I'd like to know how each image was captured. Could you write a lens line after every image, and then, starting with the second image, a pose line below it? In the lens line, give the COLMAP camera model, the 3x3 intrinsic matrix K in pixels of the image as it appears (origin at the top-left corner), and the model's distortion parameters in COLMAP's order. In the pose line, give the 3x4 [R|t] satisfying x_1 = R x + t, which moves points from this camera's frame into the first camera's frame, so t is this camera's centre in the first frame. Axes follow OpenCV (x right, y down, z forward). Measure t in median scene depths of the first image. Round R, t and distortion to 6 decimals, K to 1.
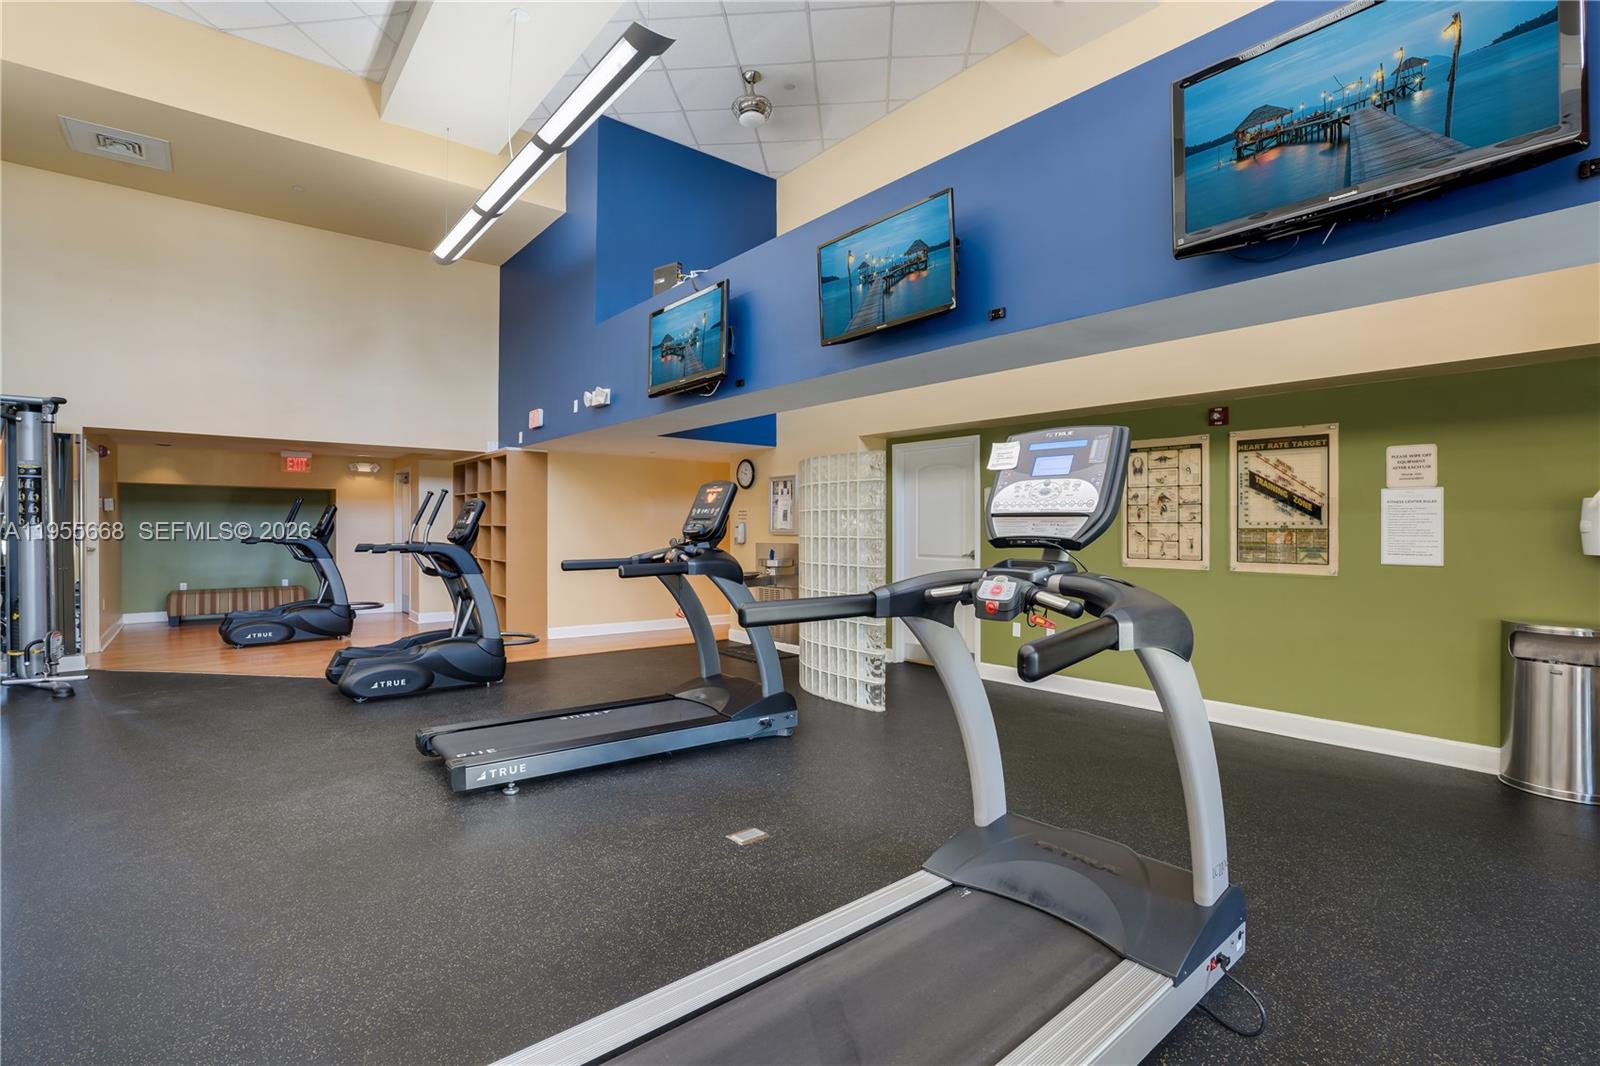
lens RADIAL K [[726.4, 0, 799.3], [0, 726.4, 536.5], [0, 0, 1]] dist [-0.022120, -0.000390]
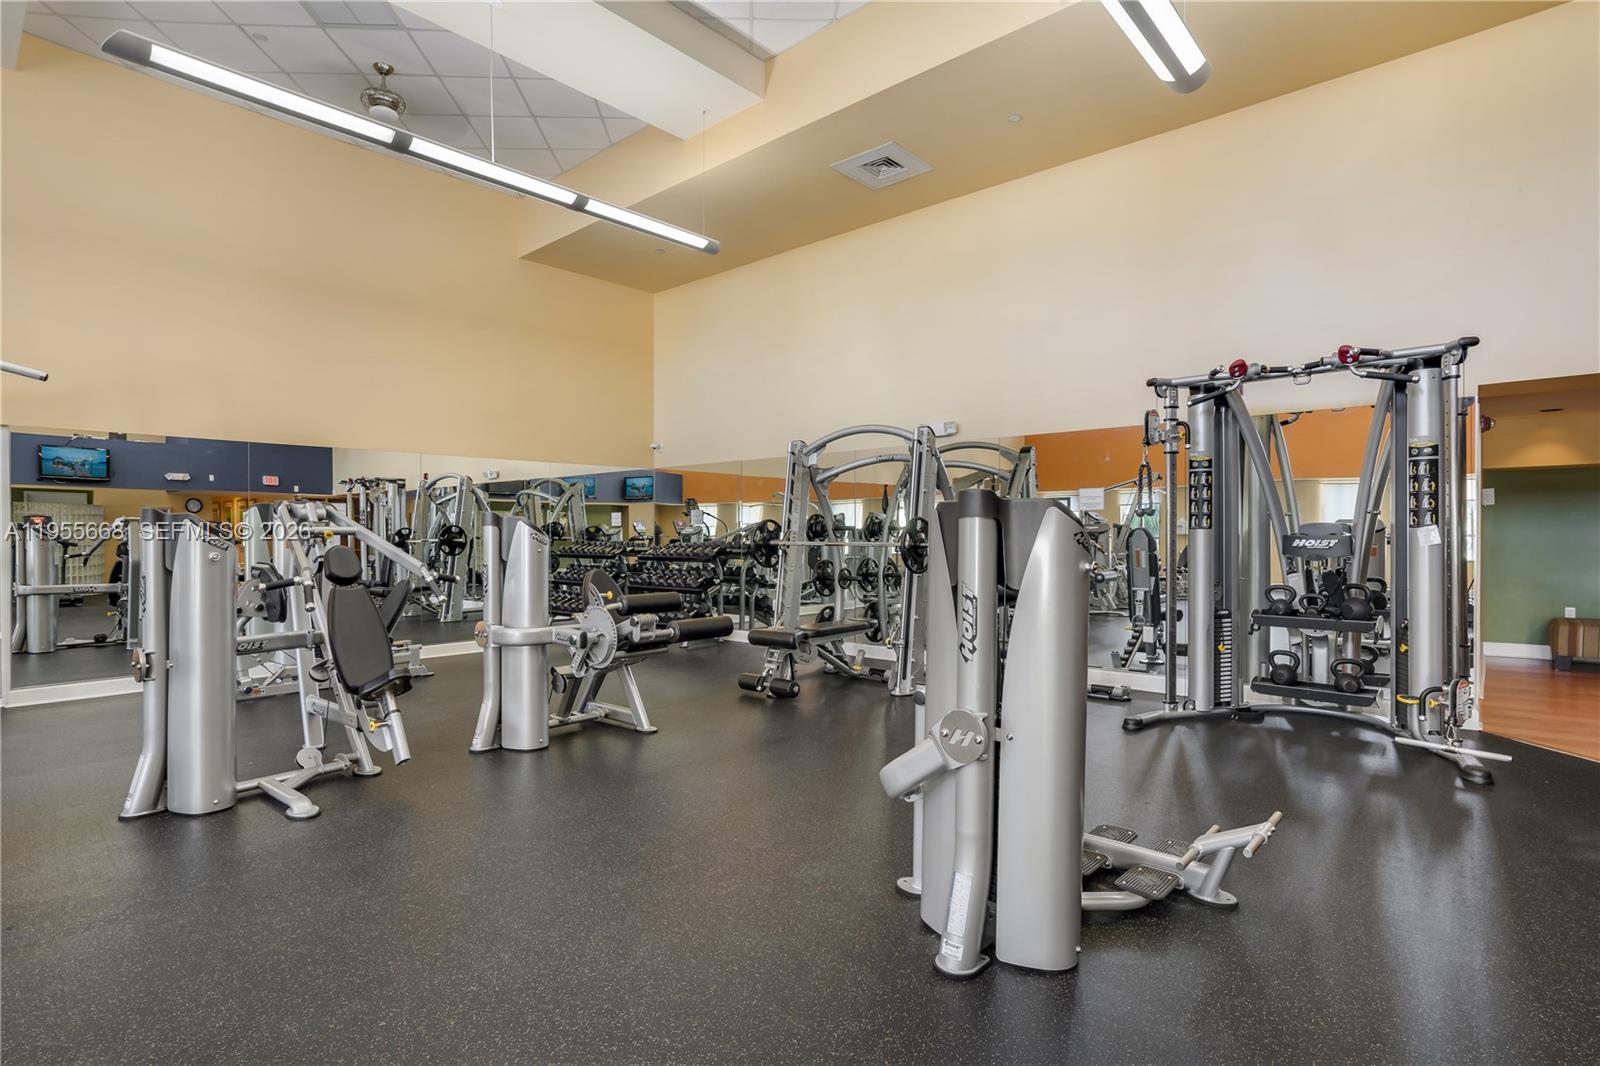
lens RADIAL K [[795.3, 0, 798.6], [0, 795.3, 533.9], [0, 0, 1]] dist [-0.001450, -0.000085]
pose [[0.156539, 0.000219, -0.987672, -0.385302], [-0.005480, 0.999985, -0.000647, -0.003491], [0.987657, 0.005513, 0.156538, 0.240854]]
